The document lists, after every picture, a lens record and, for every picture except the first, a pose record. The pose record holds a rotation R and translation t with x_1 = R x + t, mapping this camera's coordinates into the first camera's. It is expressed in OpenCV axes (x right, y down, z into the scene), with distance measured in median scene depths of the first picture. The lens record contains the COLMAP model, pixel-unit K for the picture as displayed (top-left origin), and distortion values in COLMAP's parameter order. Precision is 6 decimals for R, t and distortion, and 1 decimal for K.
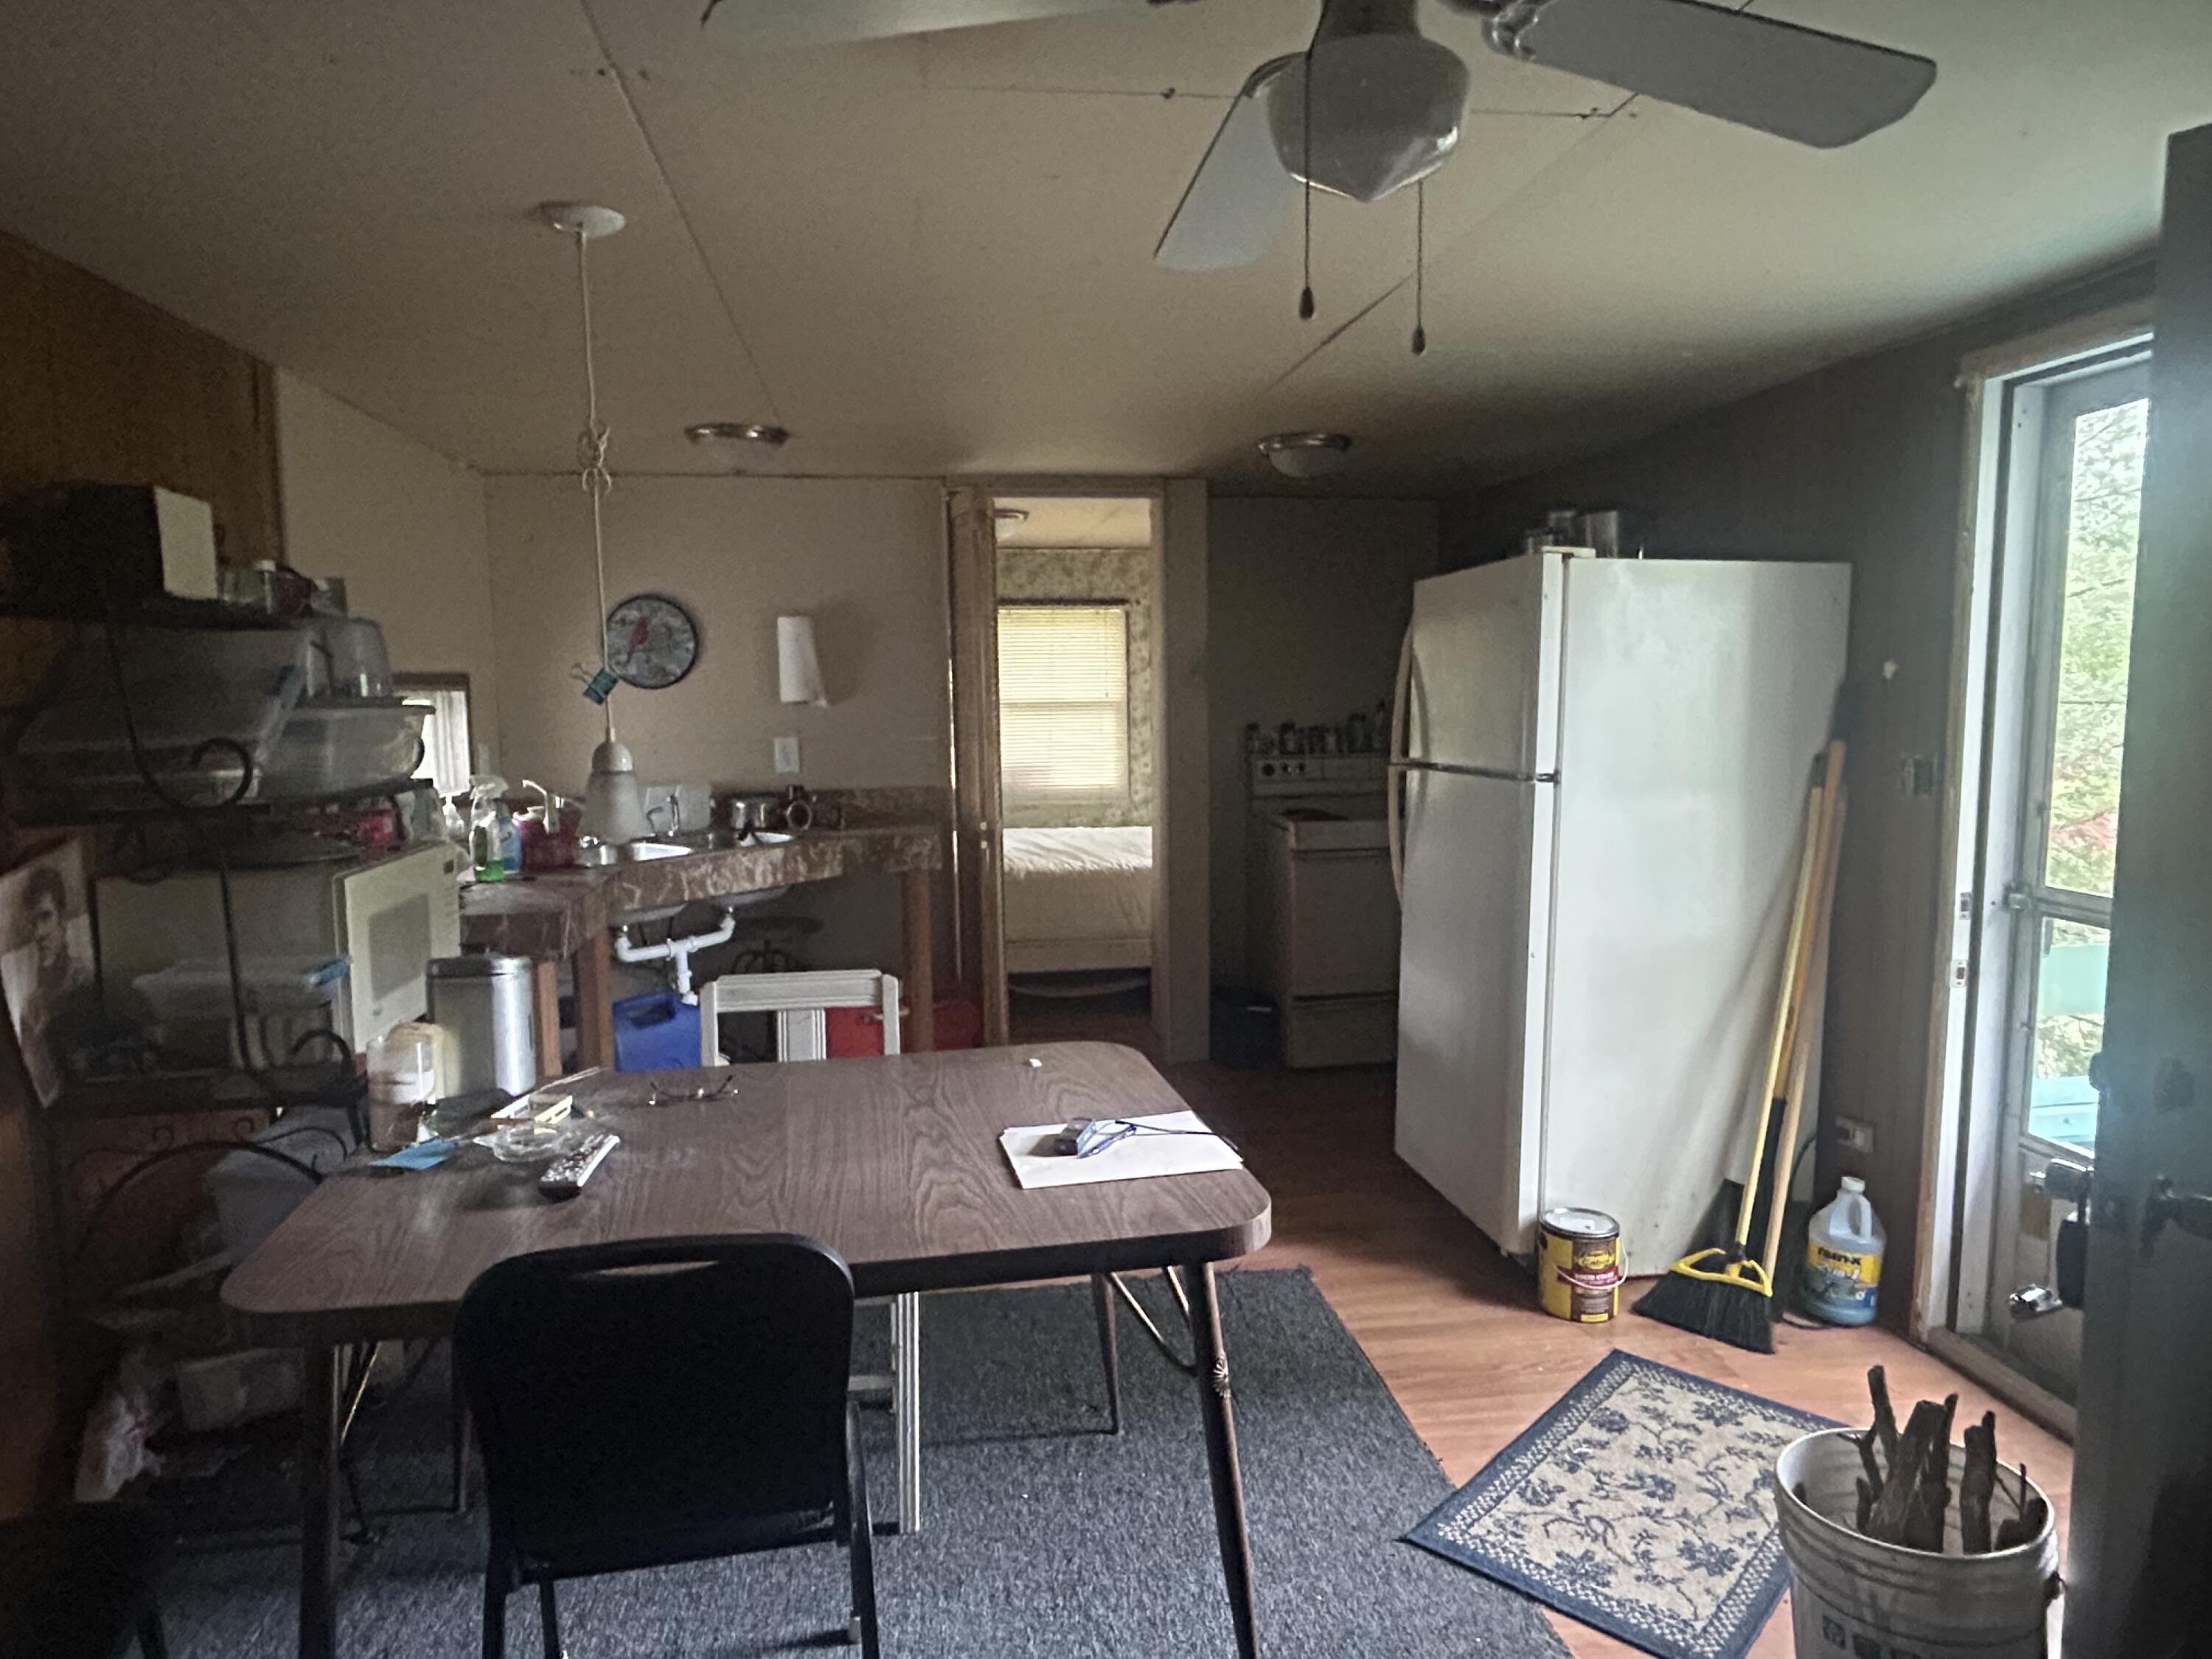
lens RADIAL K [[1370.4, 0, 1102.6], [0, 1370.4, 837.8], [0, 0, 1]] dist [-0.033243, -0.000626]
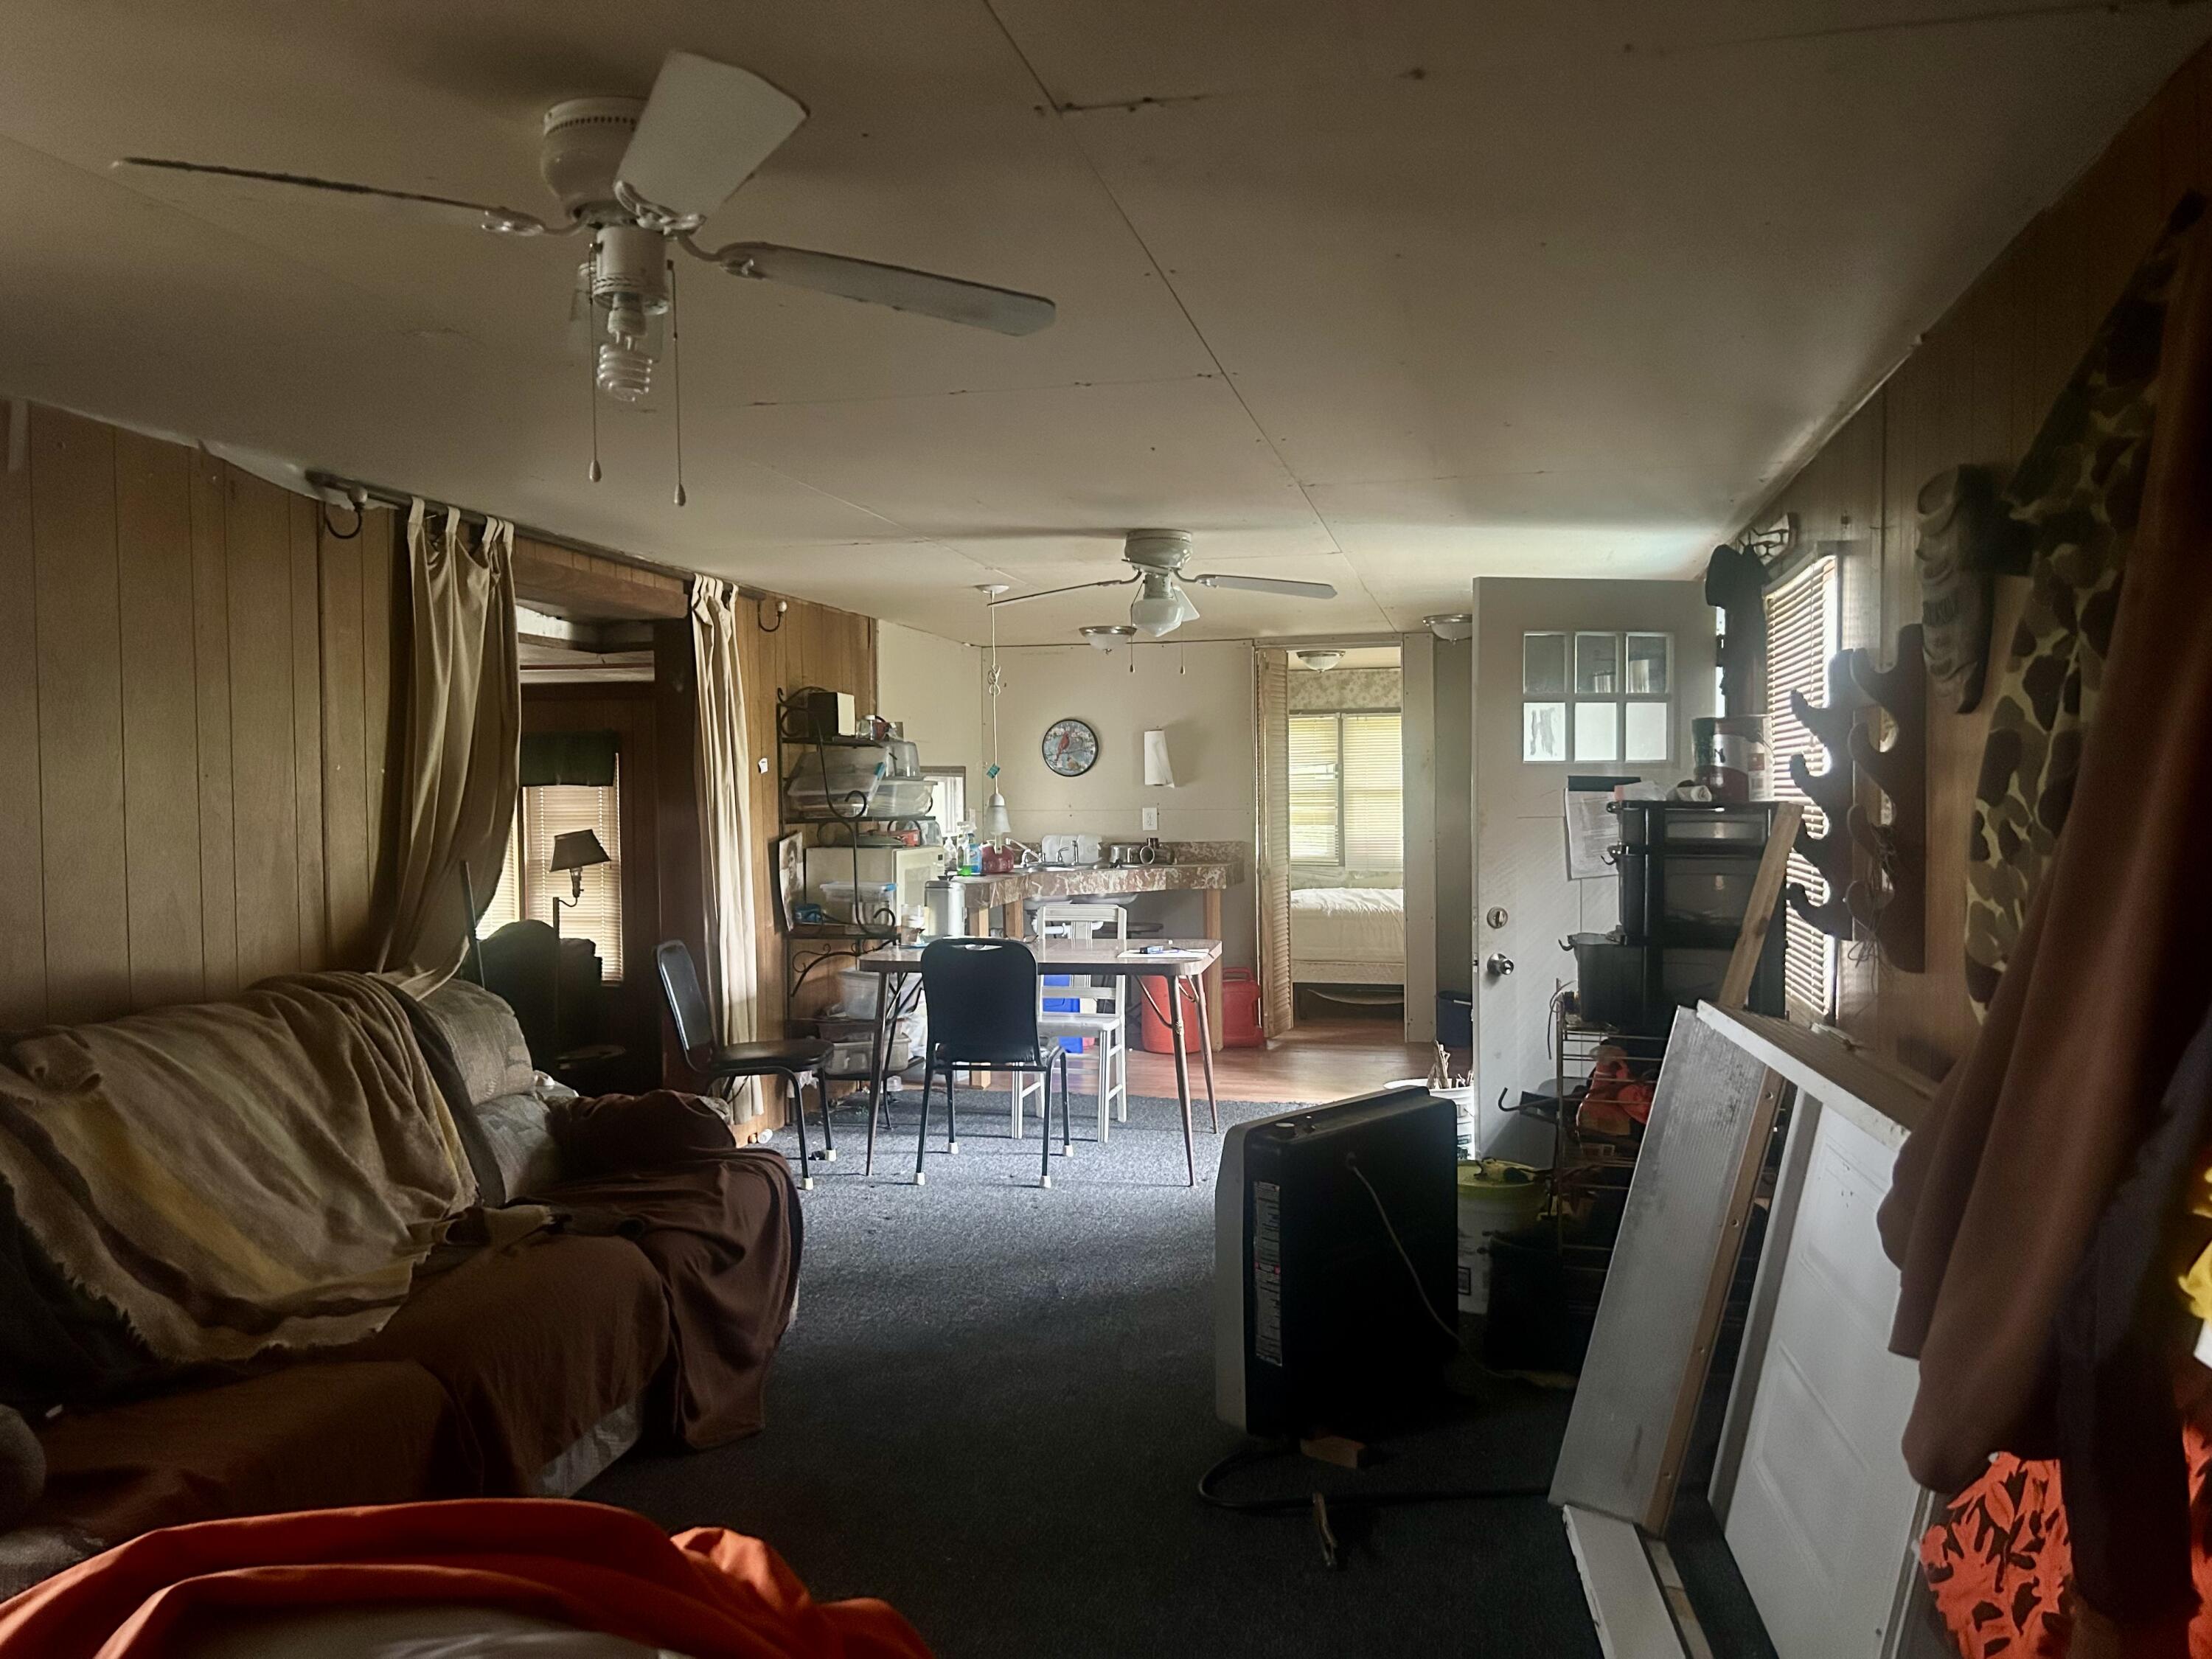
lens RADIAL K [[1650.8, 0, 1106.0], [0, 1650.8, 829.5], [0, 0, 1]] dist [0.055780, -0.055102]
pose [[0.929586, 0.014658, -0.368313, 0.699671], [-0.045071, 0.996231, -0.074106, 0.156060], [0.365839, 0.085488, 0.926744, -1.282351]]
